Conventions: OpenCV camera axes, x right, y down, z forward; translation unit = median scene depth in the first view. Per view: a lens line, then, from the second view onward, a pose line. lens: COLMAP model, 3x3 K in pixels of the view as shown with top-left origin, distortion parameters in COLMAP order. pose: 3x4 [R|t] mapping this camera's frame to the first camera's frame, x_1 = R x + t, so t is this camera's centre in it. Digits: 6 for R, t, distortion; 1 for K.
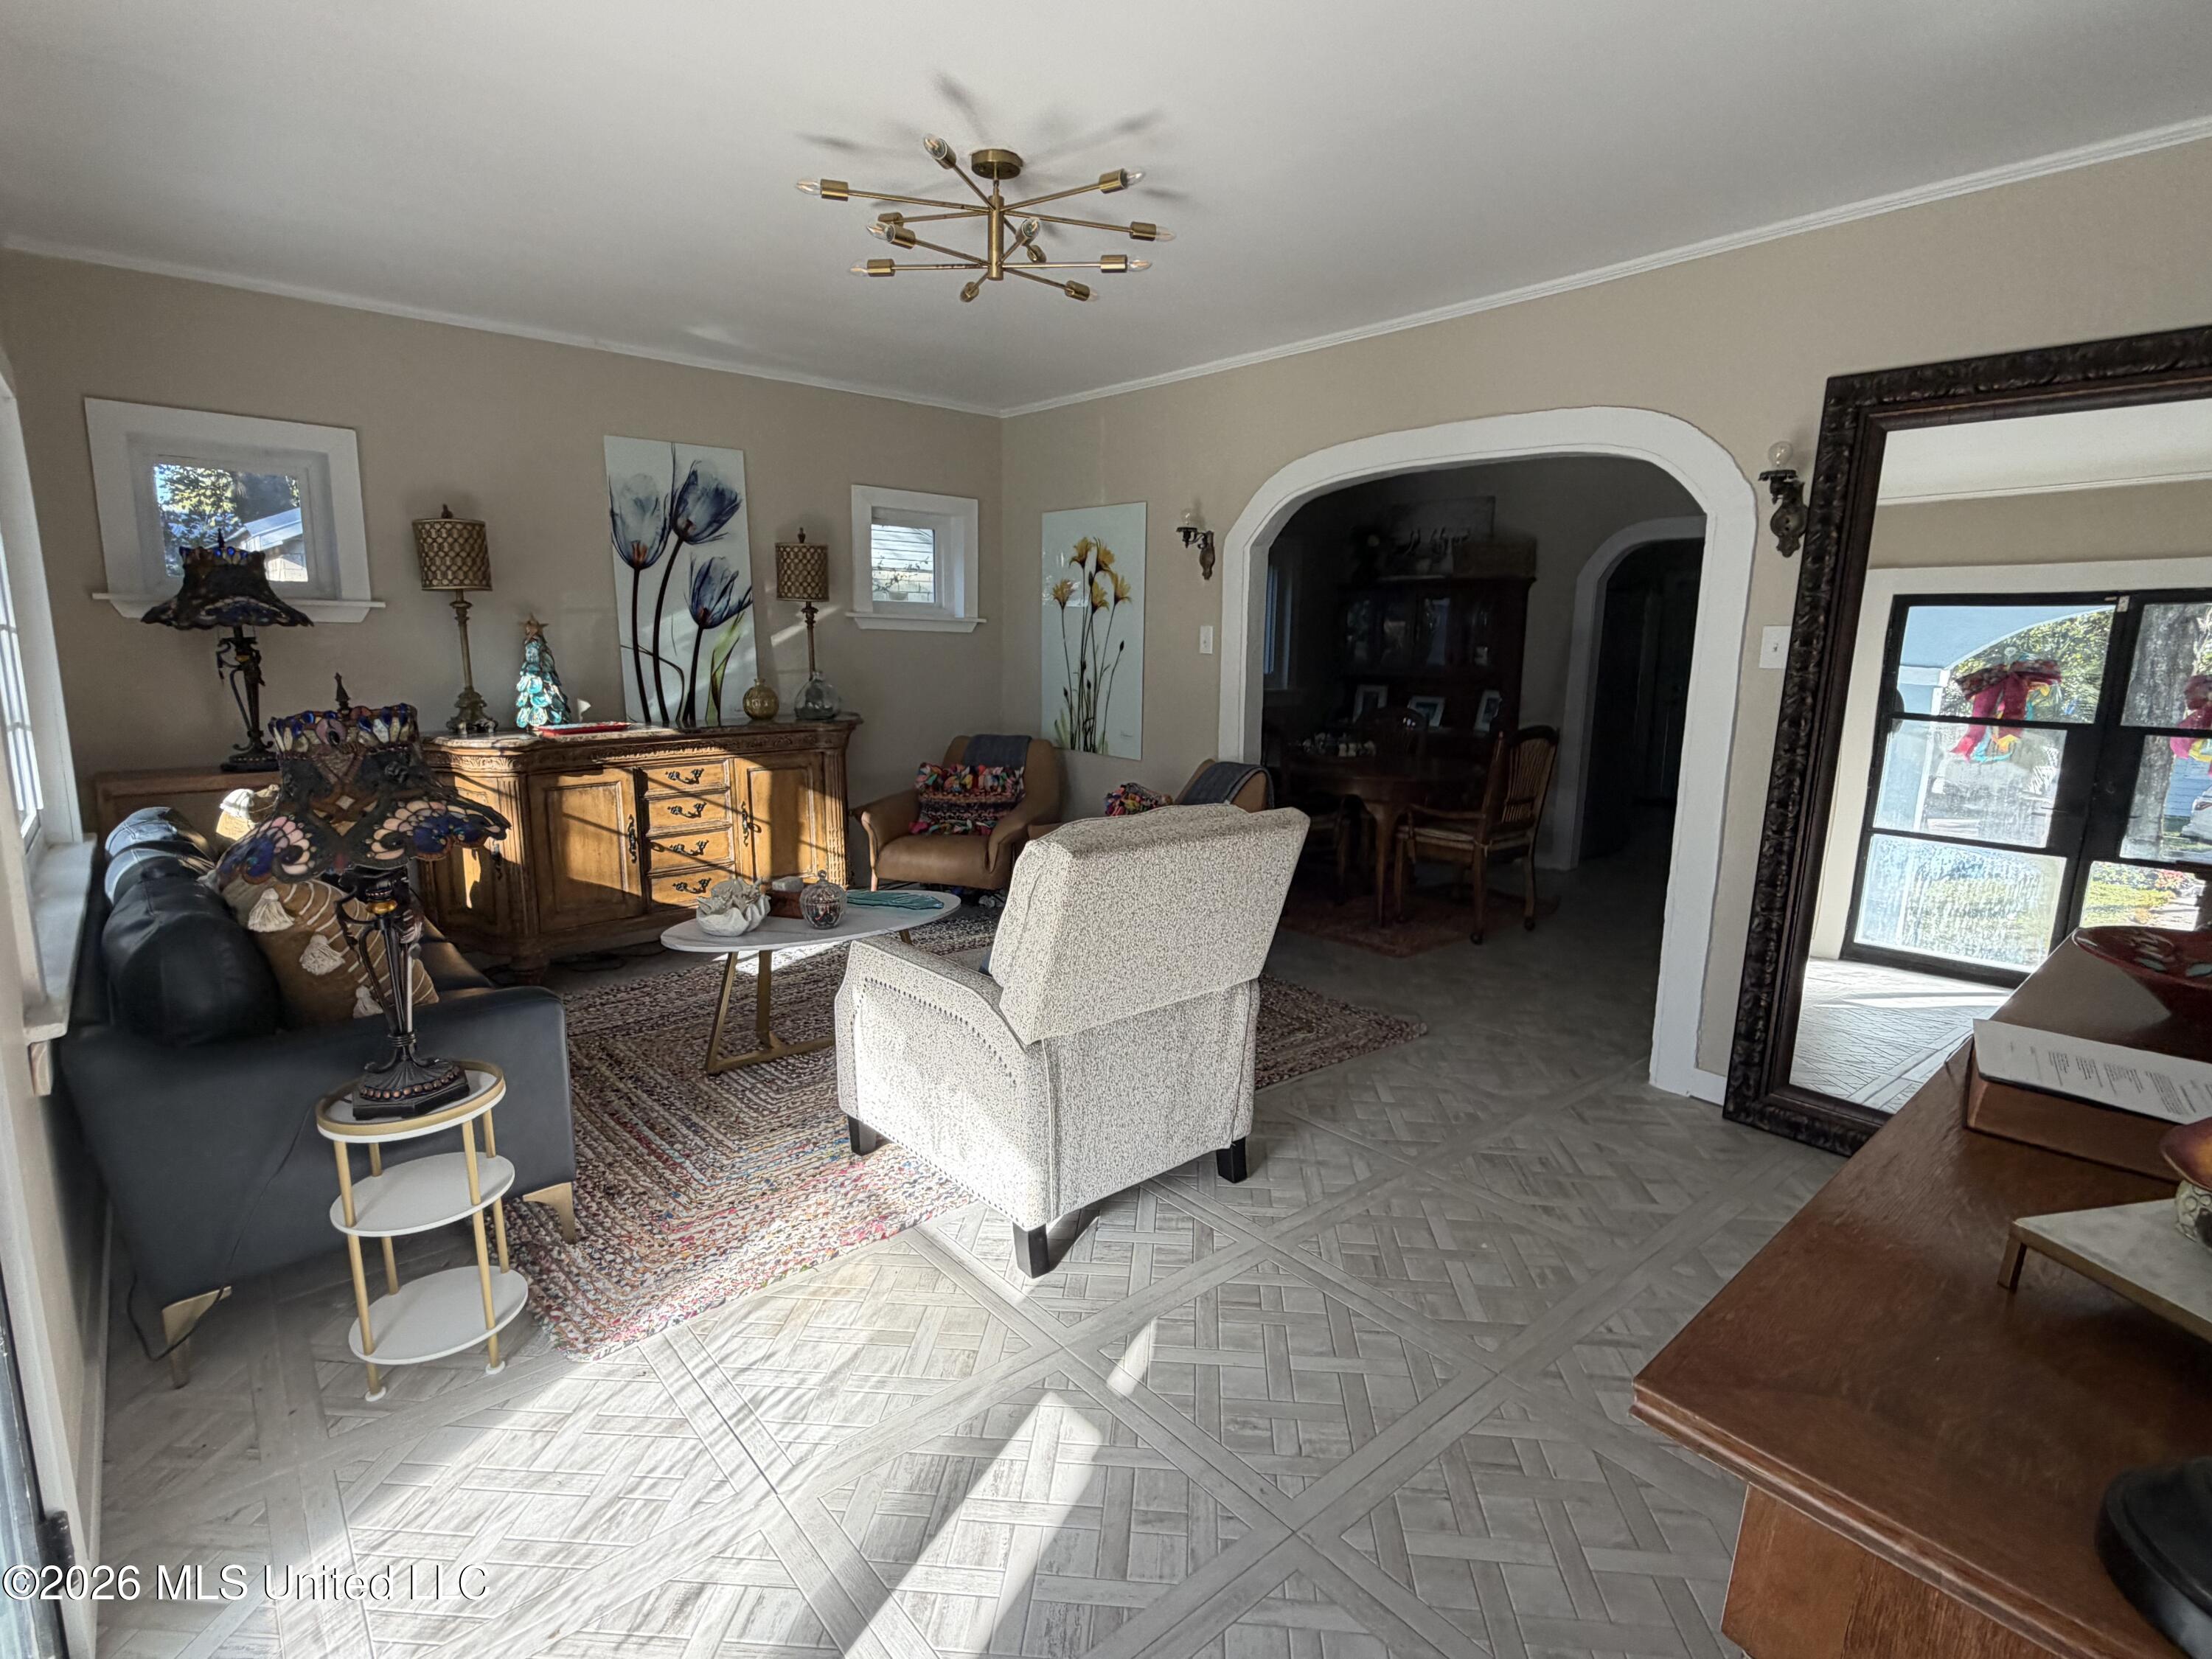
lens RADIAL K [[1102.1, 0, 1113.3], [0, 1102.1, 823.1], [0, 0, 1]] dist [0.000070, 0.001130]
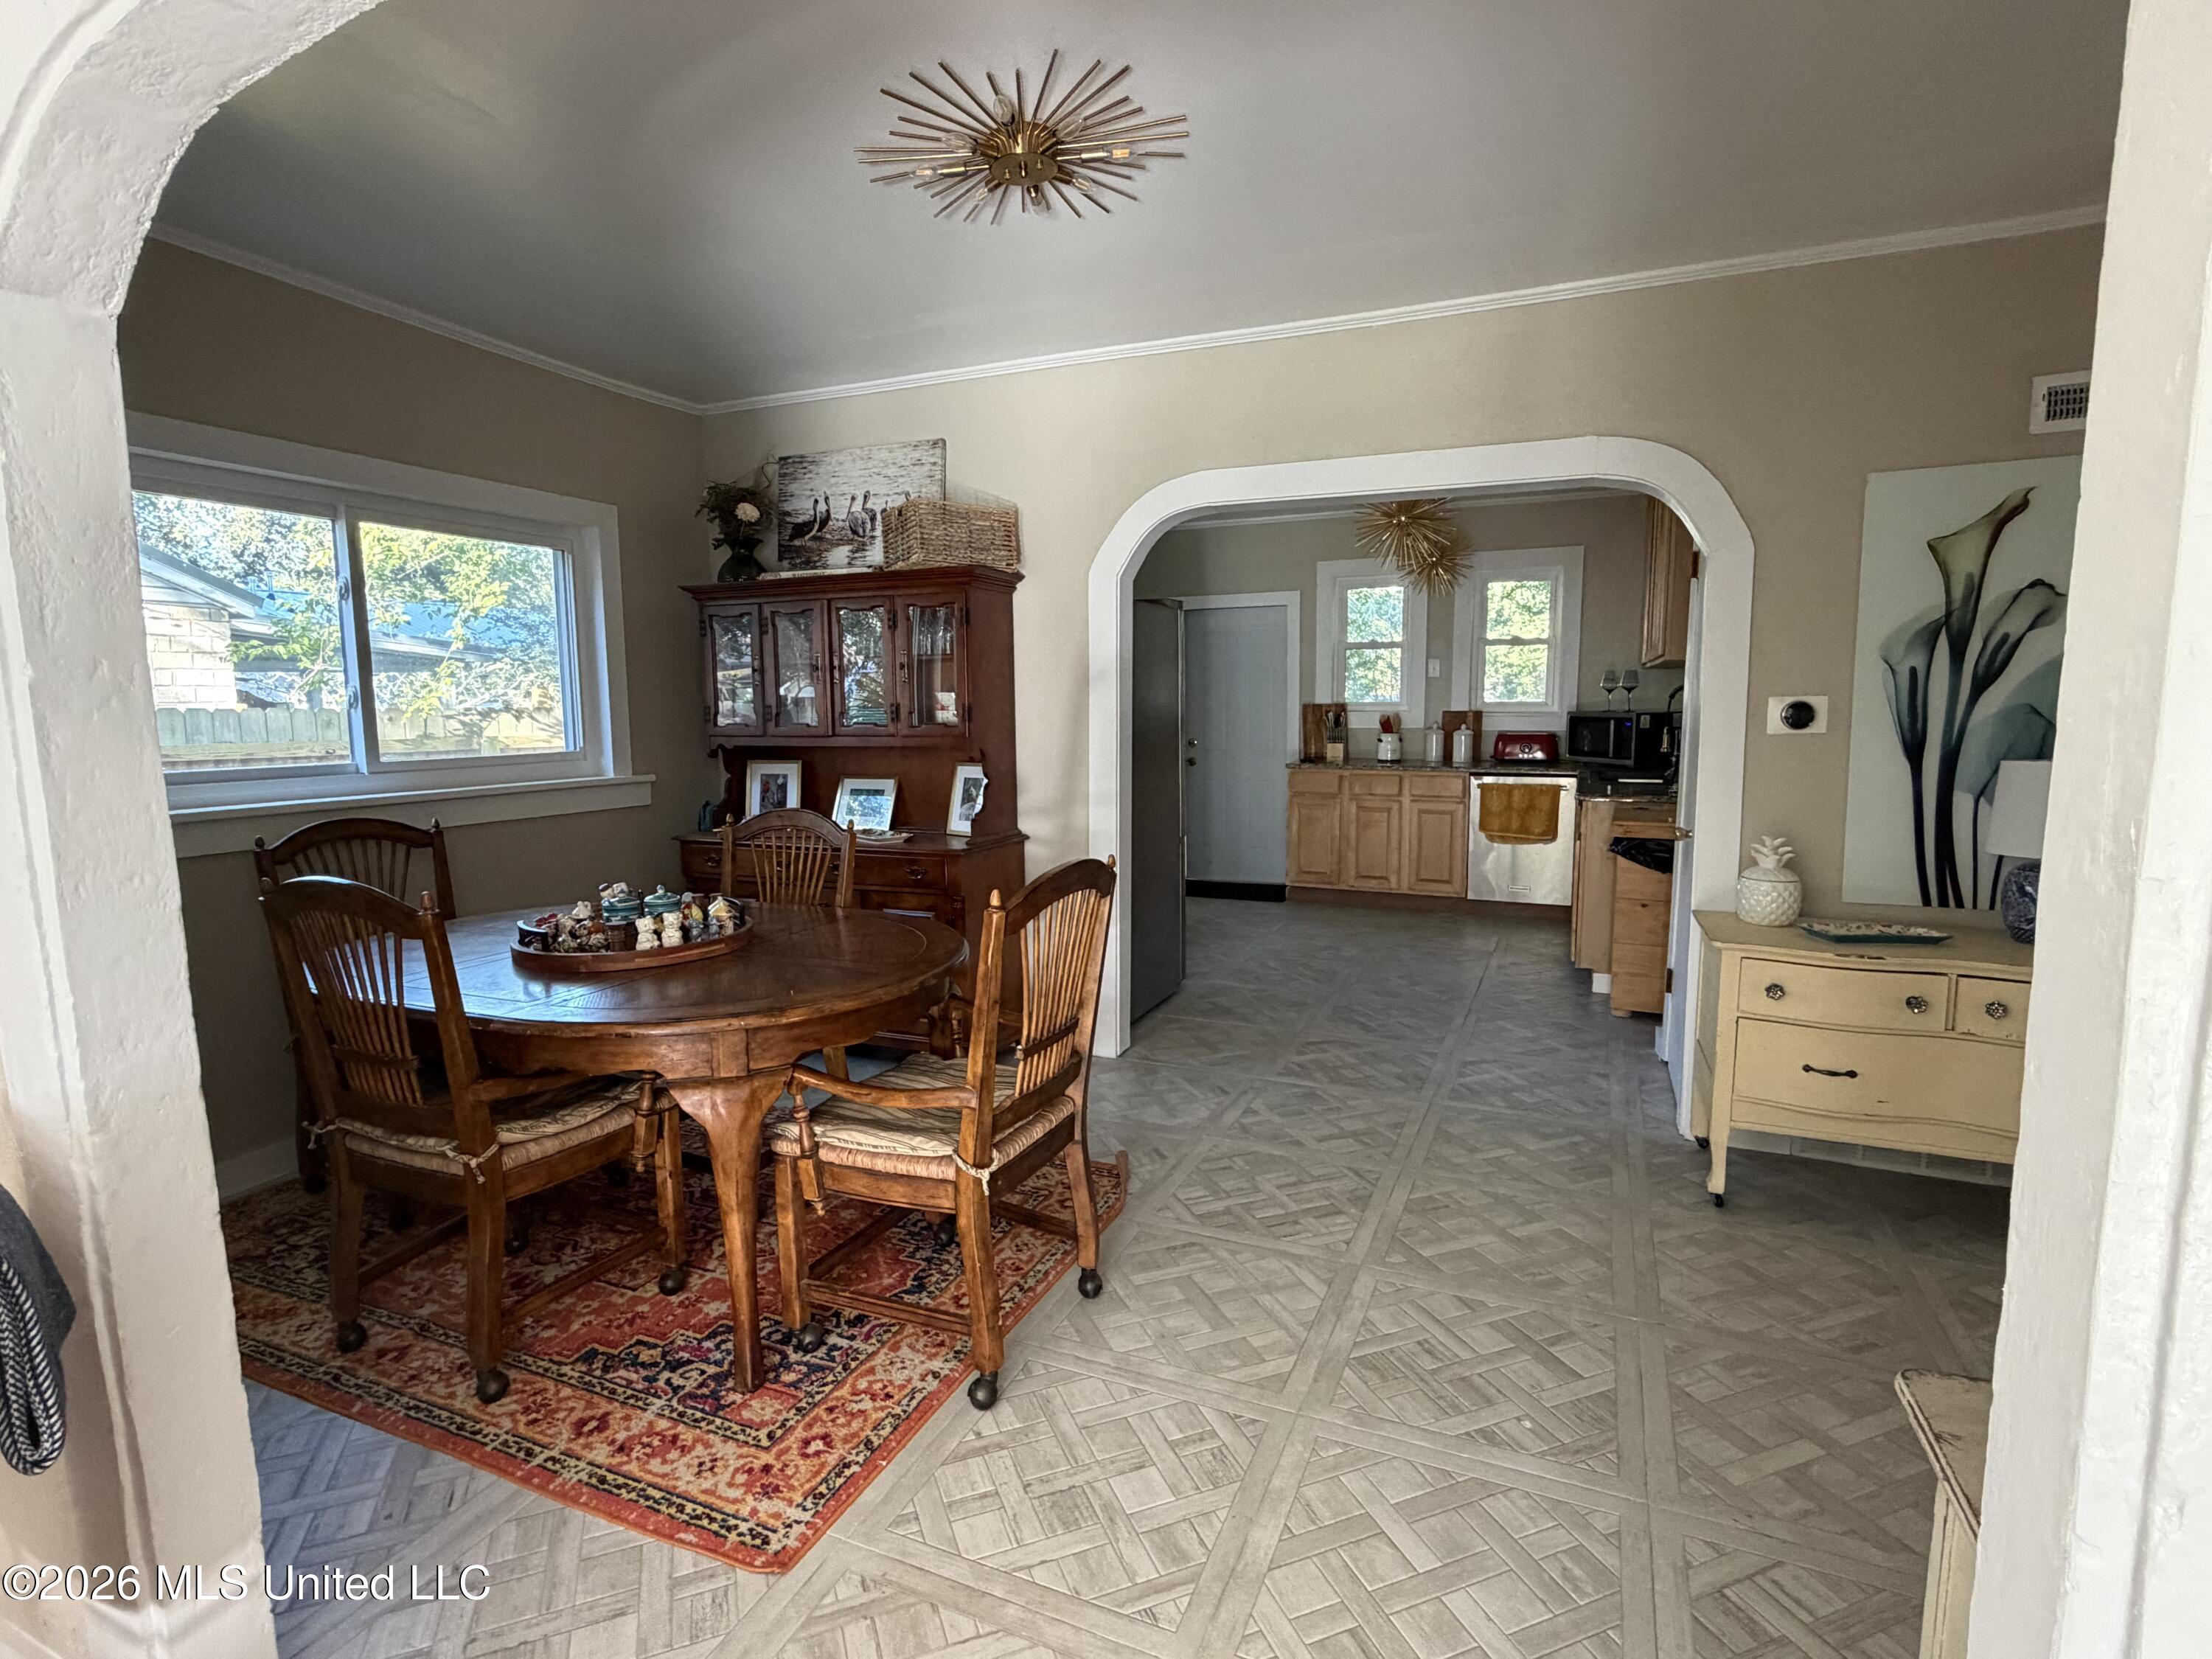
lens RADIAL K [[1102.1, 0, 1108.1], [0, 1102.1, 832.6], [0, 0, 1]] dist [0.000070, 0.001130]
pose [[0.900500, -0.074377, 0.428448, 0.223317], [0.092974, 0.995412, -0.022612, -0.092045], [-0.424800, 0.060197, 0.903283, 0.630937]]
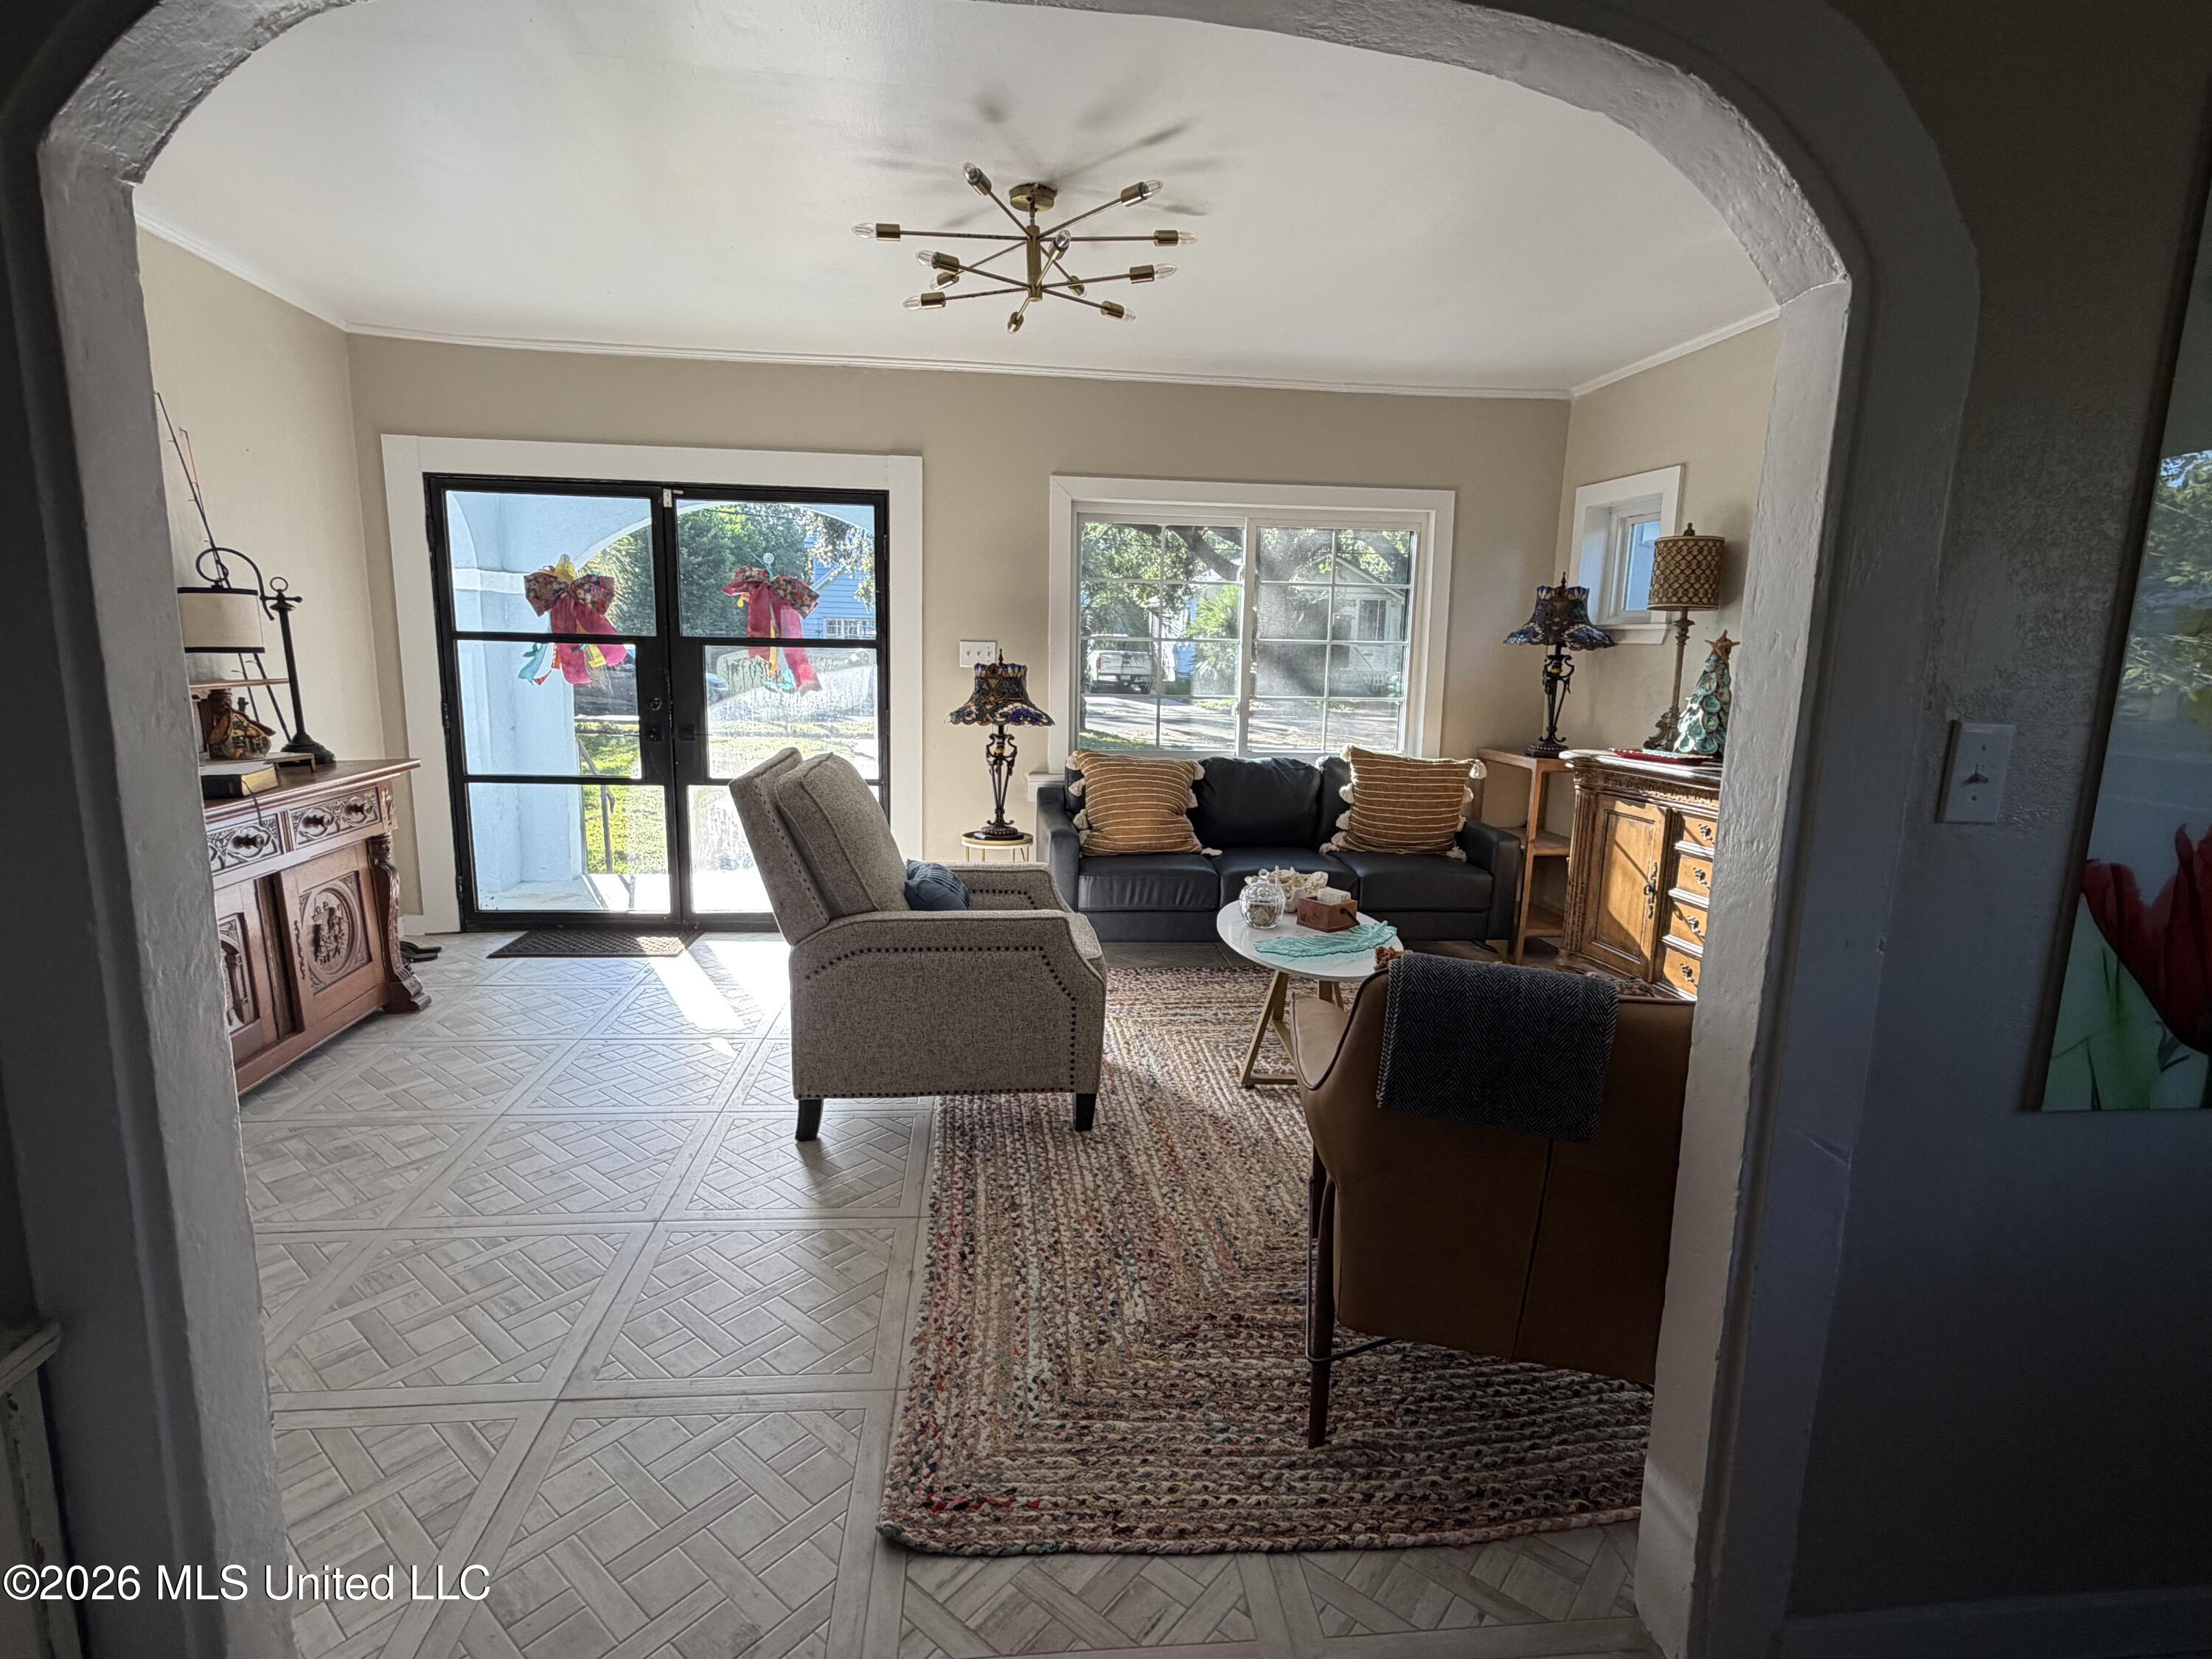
lens RADIAL K [[1102.1, 0, 1107.6], [0, 1102.1, 832.3], [0, 0, 1]] dist [0.000070, 0.001130]
pose [[-0.567005, 0.112757, -0.815961, 0.443664], [-0.171161, 0.952837, 0.250610, -0.152768], [0.805735, 0.281758, -0.520964, 0.980347]]
